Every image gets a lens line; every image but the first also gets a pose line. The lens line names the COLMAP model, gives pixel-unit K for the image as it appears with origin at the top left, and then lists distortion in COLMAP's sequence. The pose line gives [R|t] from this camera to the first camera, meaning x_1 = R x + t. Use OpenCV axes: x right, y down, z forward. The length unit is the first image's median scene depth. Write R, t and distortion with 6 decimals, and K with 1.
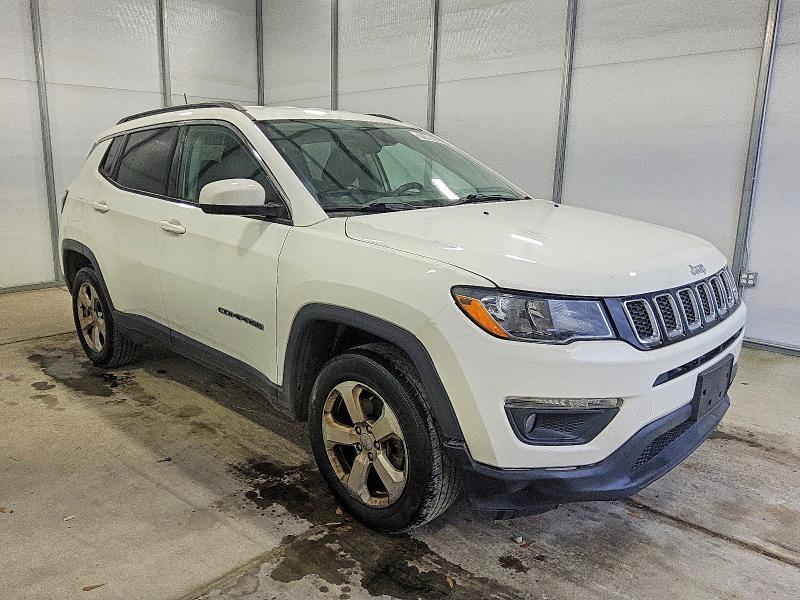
lens RADIAL K [[624.0, 0, 391.9], [0, 624.0, 302.4], [0, 0, 1]] dist [0.039541, -0.008184]
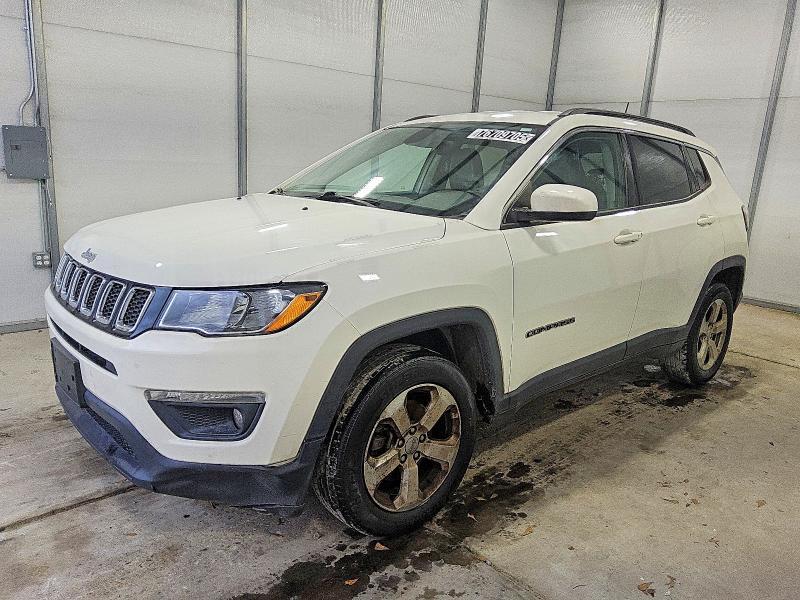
lens RADIAL K [[624.0, 0, 391.9], [0, 624.0, 302.4], [0, 0, 1]] dist [0.039541, -0.008184]
pose [[-0.112981, 0.208324, -0.971512, 1.248728], [-0.268754, 0.934918, 0.231732, -0.296305], [0.956560, 0.287279, -0.049640, 1.351103]]
